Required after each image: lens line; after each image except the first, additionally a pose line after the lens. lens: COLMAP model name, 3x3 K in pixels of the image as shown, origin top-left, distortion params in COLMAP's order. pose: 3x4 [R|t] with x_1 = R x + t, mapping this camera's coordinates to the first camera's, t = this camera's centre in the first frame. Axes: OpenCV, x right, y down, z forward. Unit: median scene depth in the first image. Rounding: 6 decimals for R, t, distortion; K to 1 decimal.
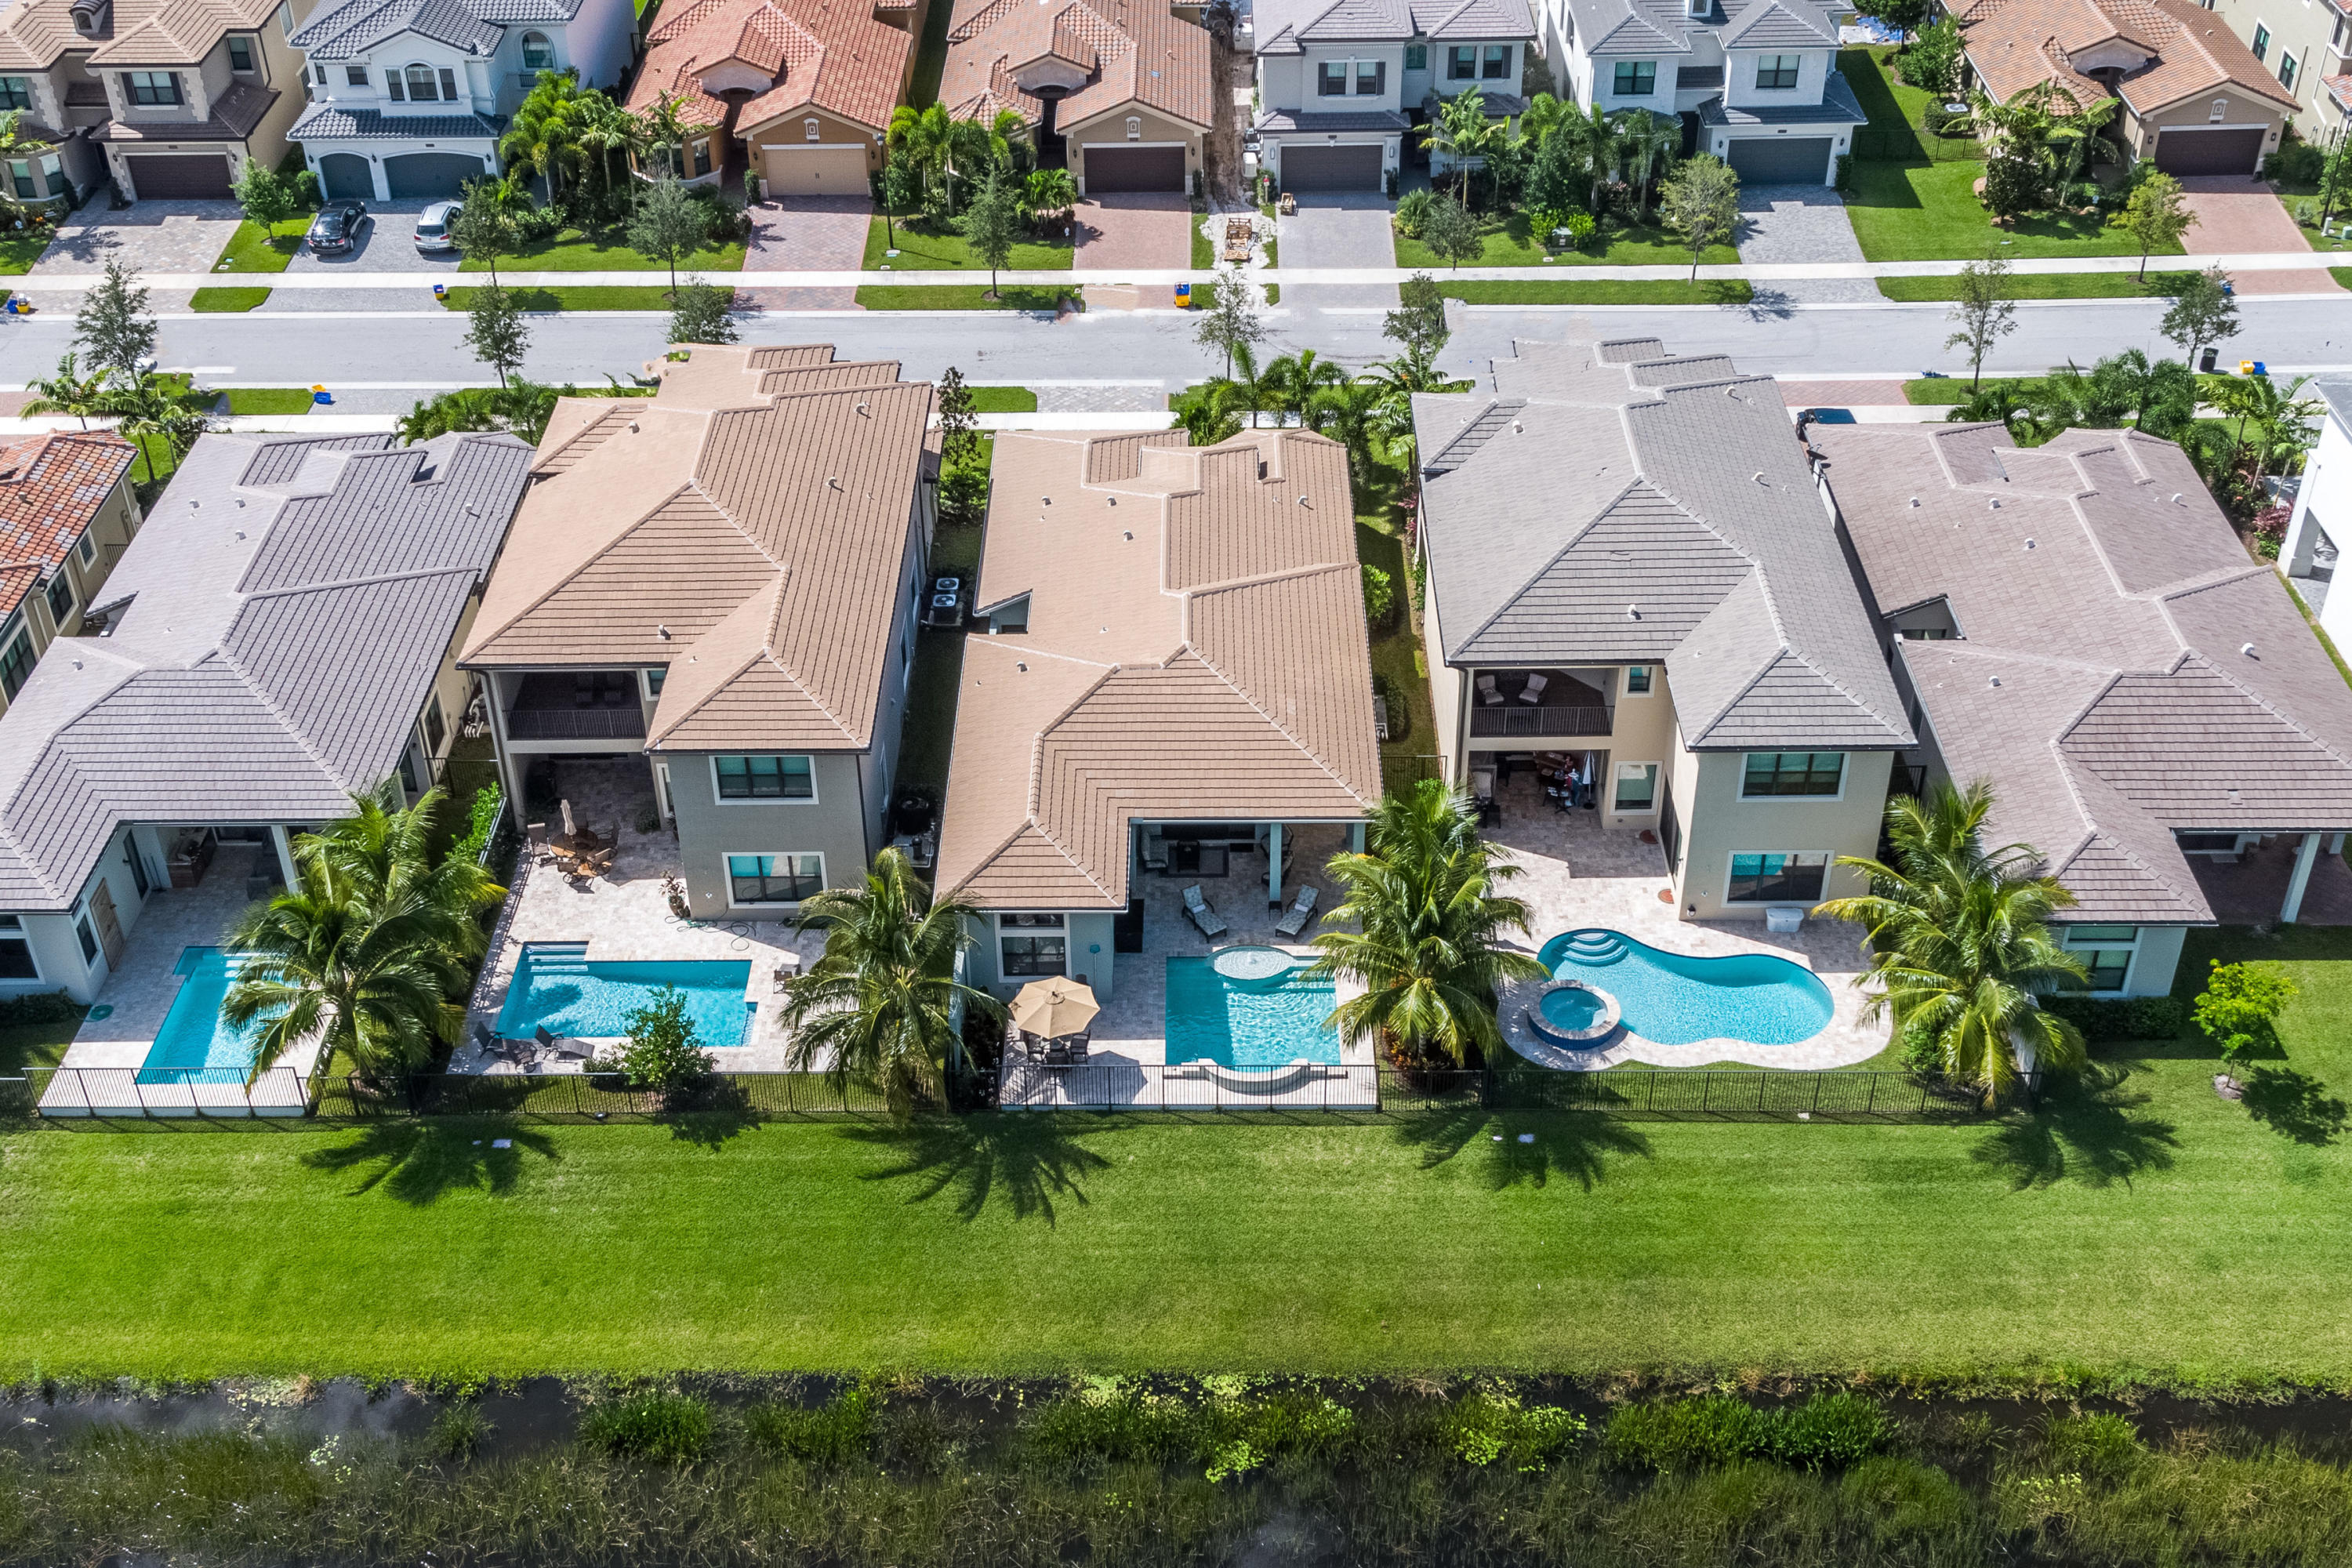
lens RADIAL K [[2555.9, 0, 1162.6], [0, 2555.9, 787.2], [0, 0, 1]] dist [0.040709, 0.001917]
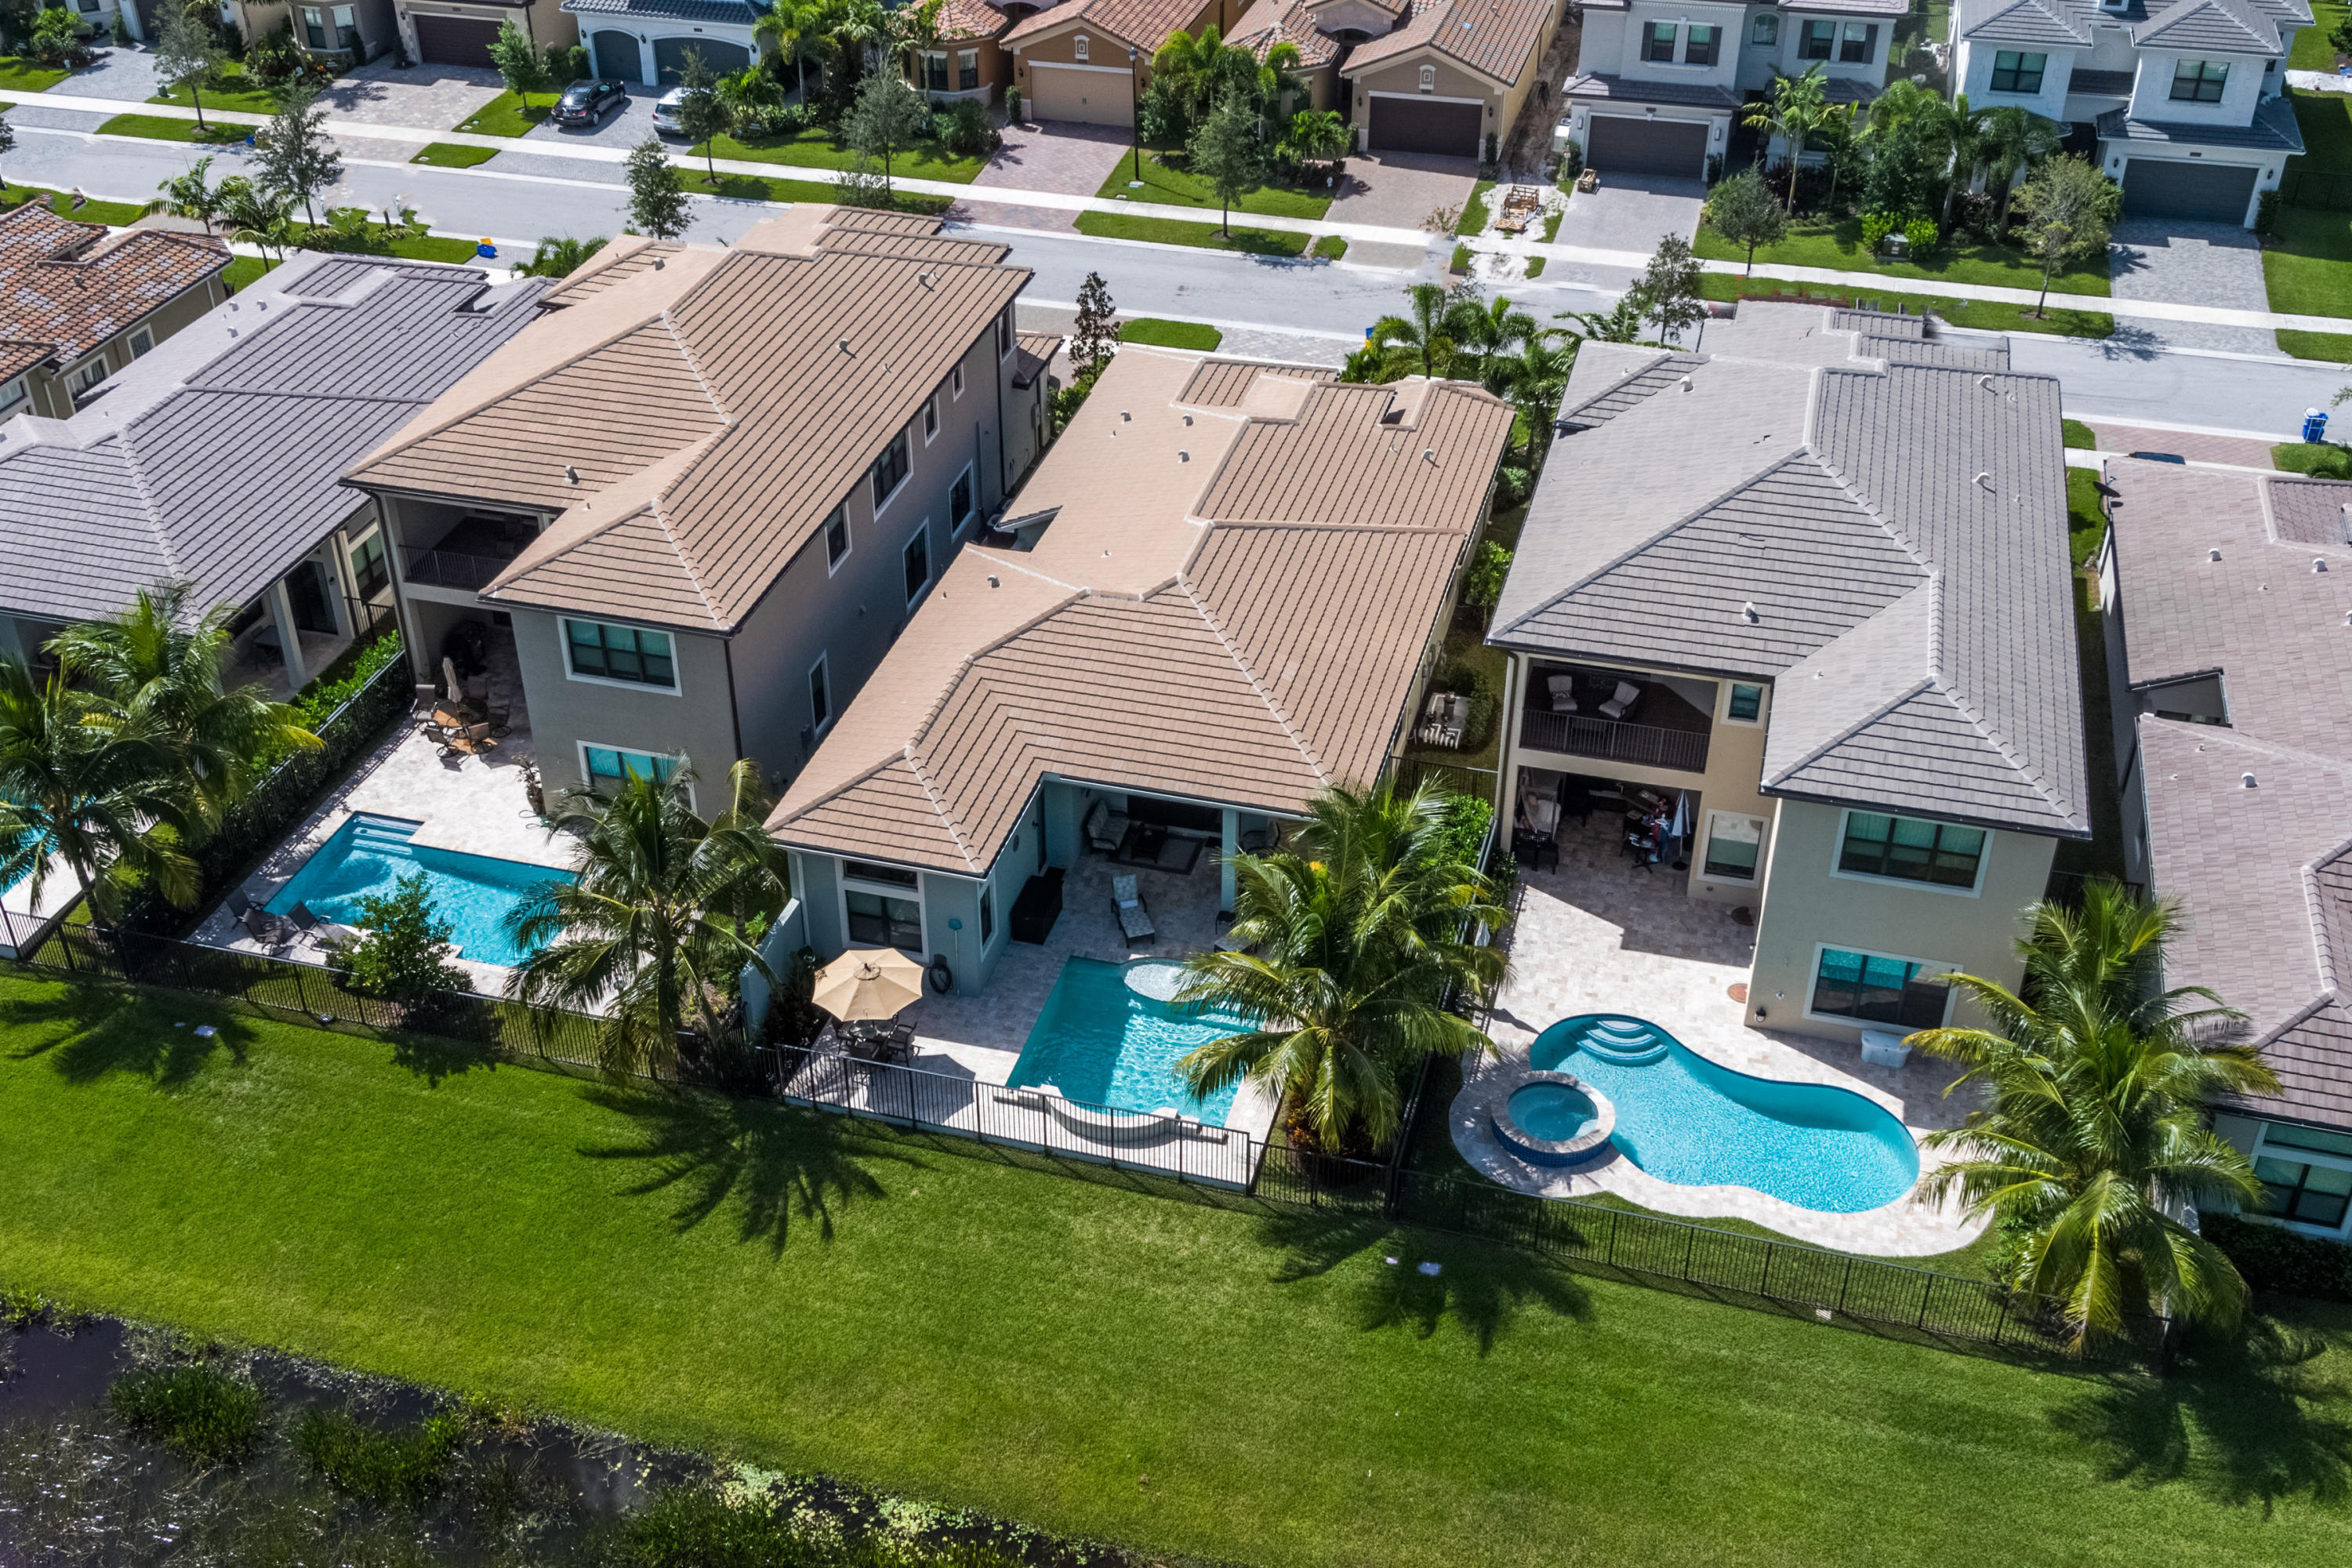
lens RADIAL K [[2351.9, 0, 1175.1], [0, 2351.9, 811.8], [0, 0, 1]] dist [0.026495, -0.006006]
pose [[0.965927, 0.156965, -0.205785, 0.170964], [-0.161620, 0.986836, -0.005900, 0.020977], [0.202150, 0.038958, 0.978579, 0.285245]]
